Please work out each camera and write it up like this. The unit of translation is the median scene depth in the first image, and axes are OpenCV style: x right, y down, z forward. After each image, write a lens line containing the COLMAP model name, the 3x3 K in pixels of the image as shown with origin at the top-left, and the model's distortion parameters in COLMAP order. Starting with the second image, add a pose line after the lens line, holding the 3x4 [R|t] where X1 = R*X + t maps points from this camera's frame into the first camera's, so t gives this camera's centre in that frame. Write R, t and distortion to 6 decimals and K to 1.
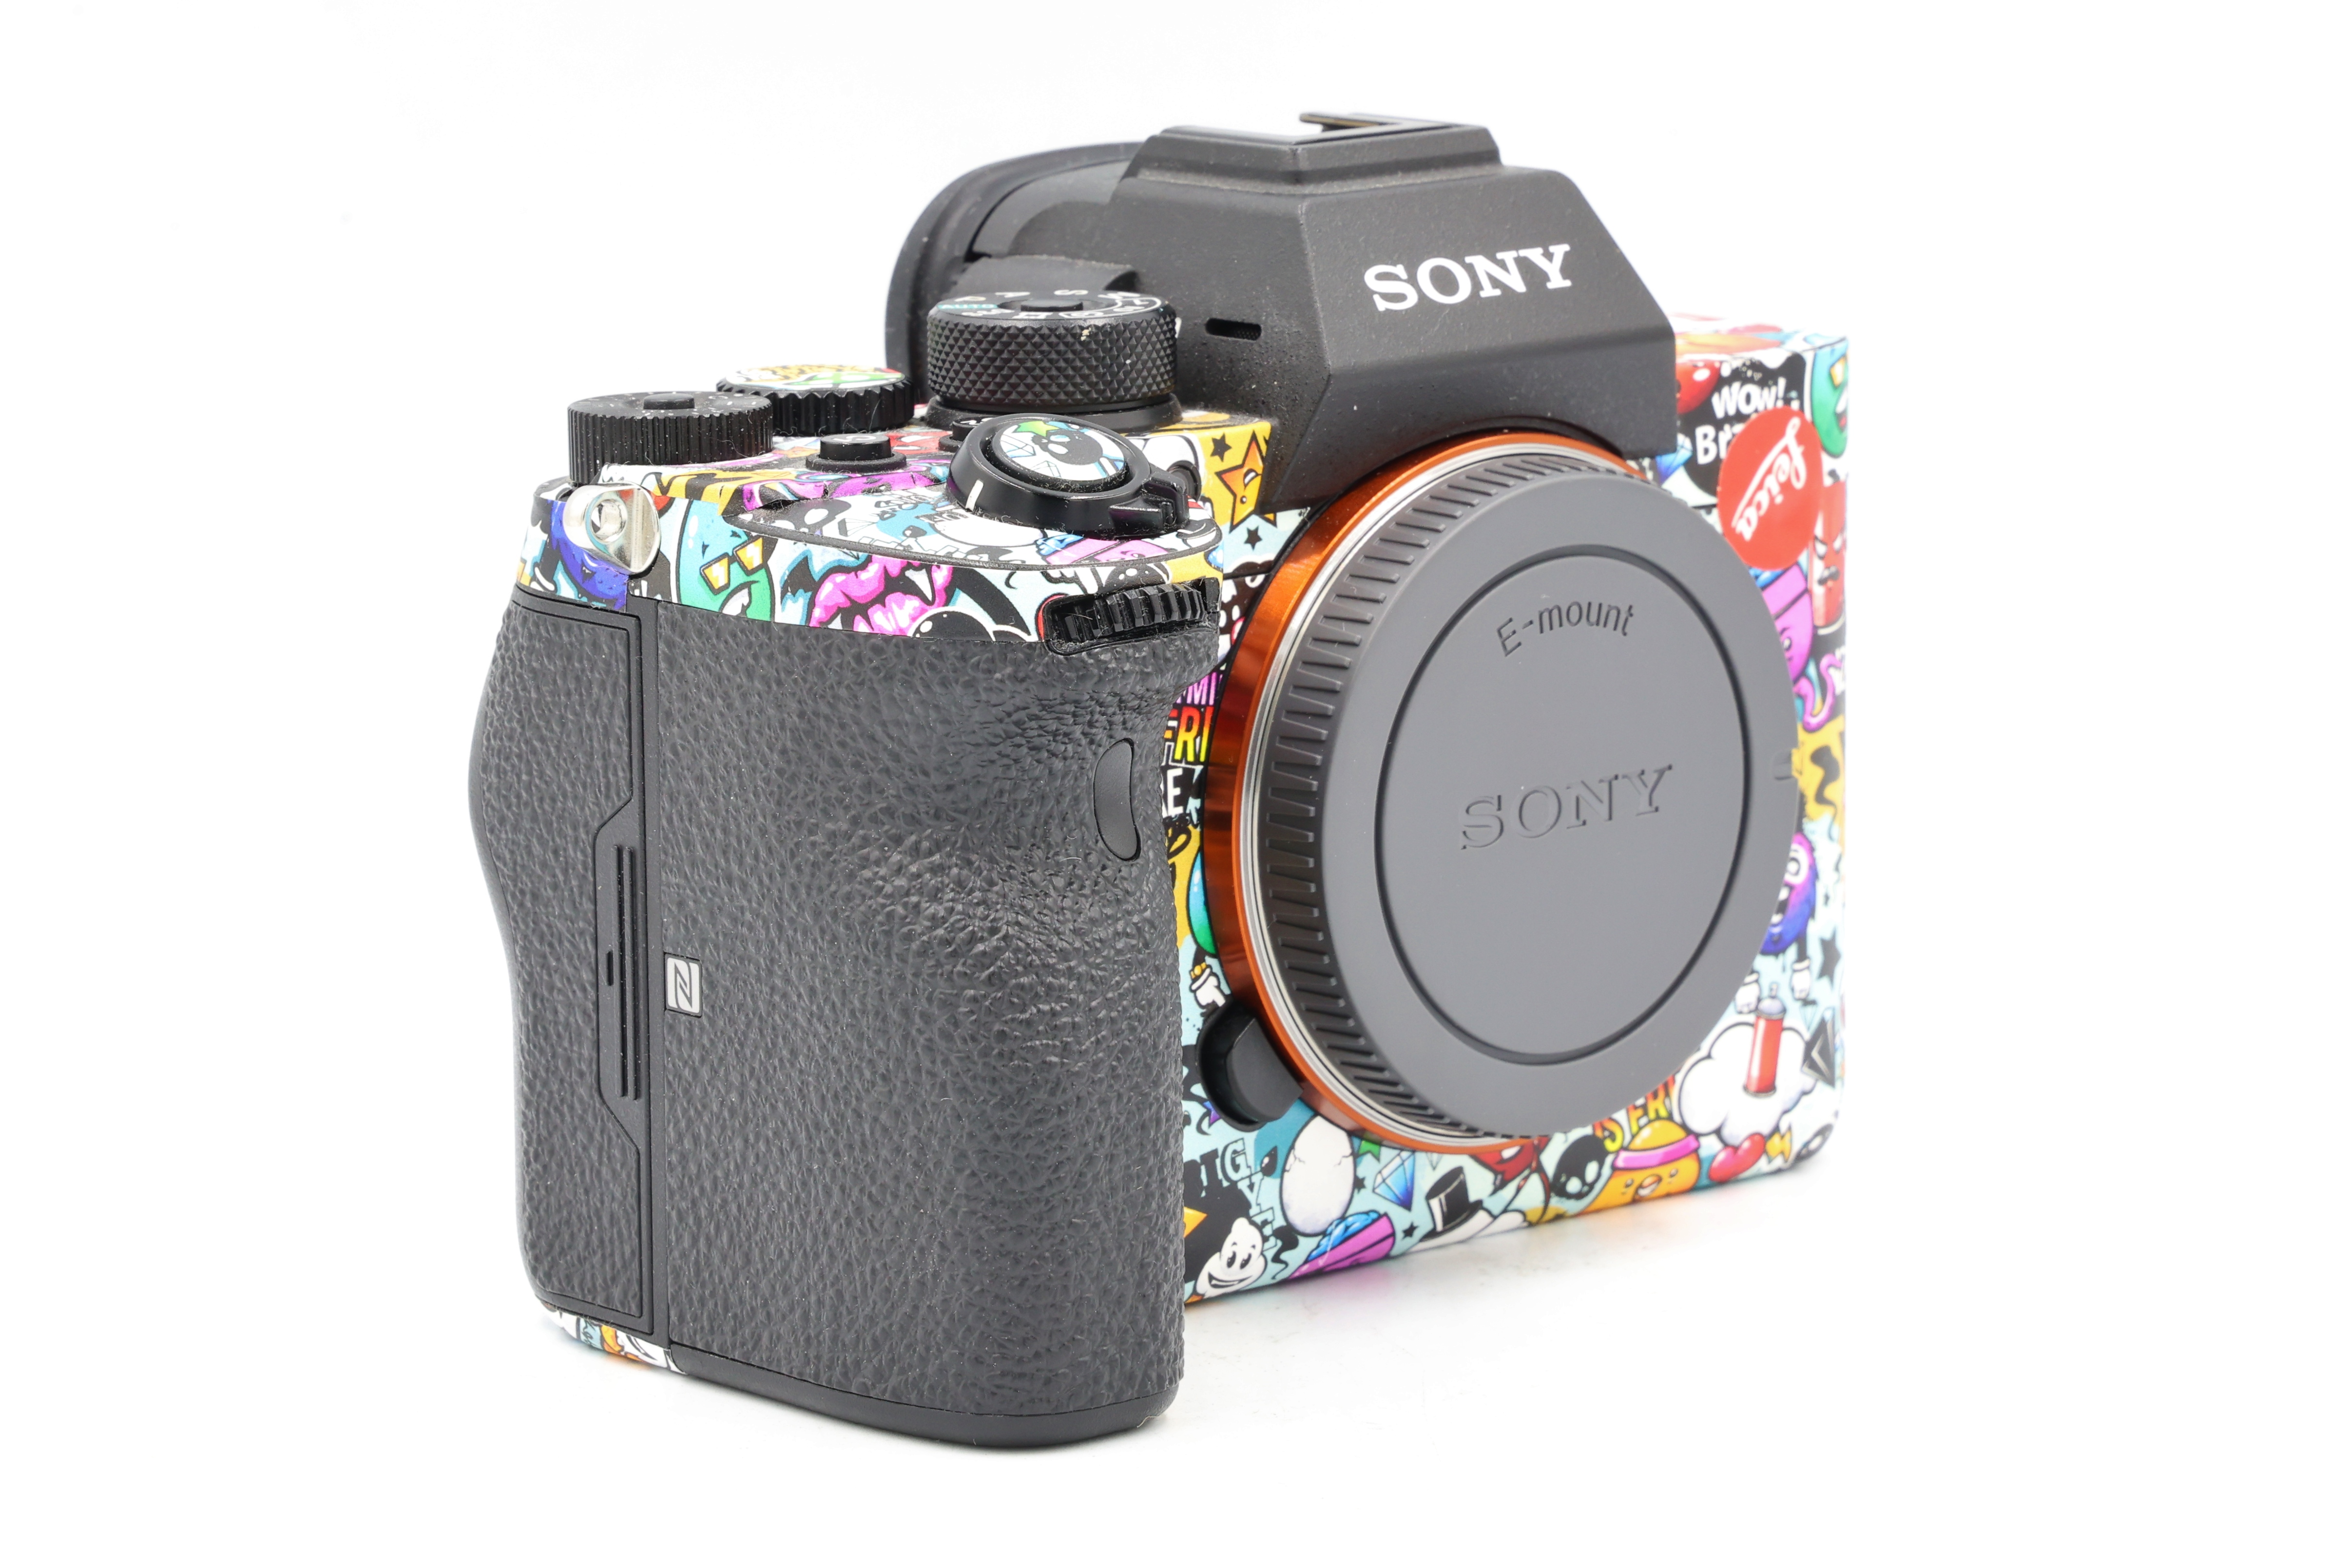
lens RADIAL K [[8161.5, 0, 1170.4], [0, 8161.5, 787.9], [0, 0, 1]] dist [0.685900, 0.000000]
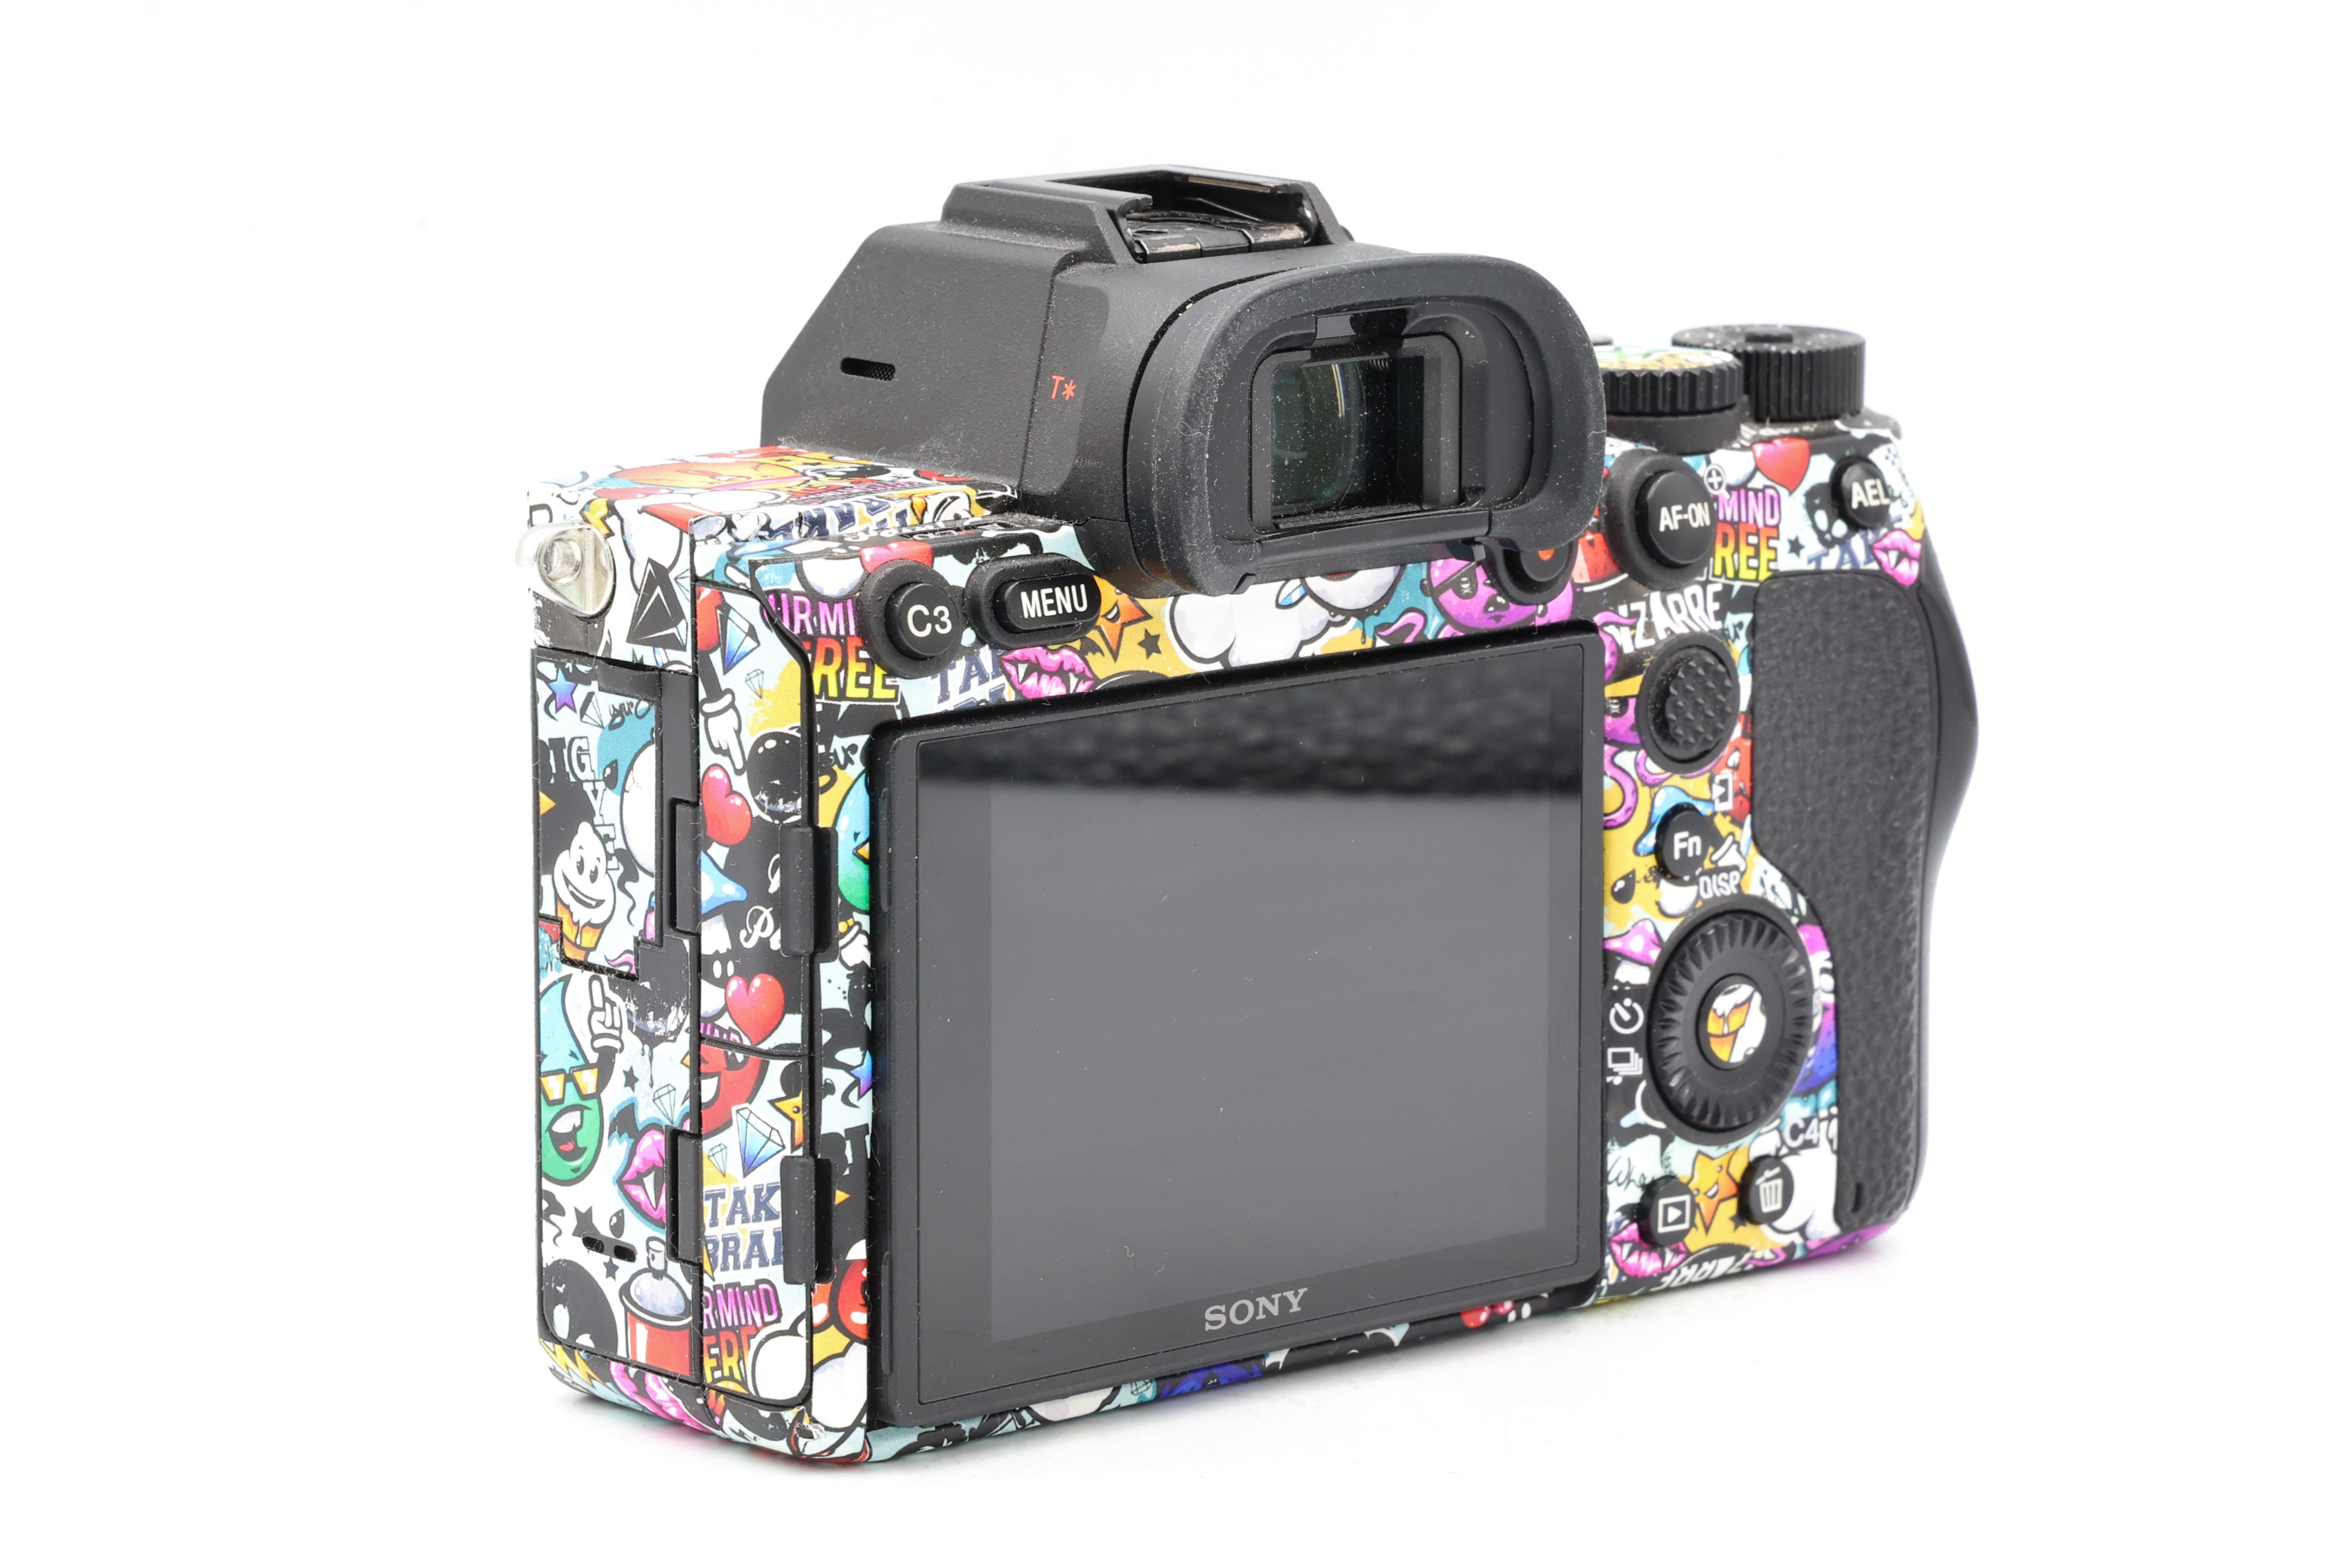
lens RADIAL K [[8168.8, 0, 1167.2], [0, 8168.8, 785.8], [0, 0, 1]] dist [0.685900, 0.000000]
pose [[-0.999729, 0.010457, 0.020784, -0.003821], [0.017226, 0.933140, 0.359100, -0.363689], [-0.015639, 0.359361, -0.933068, 1.956074]]
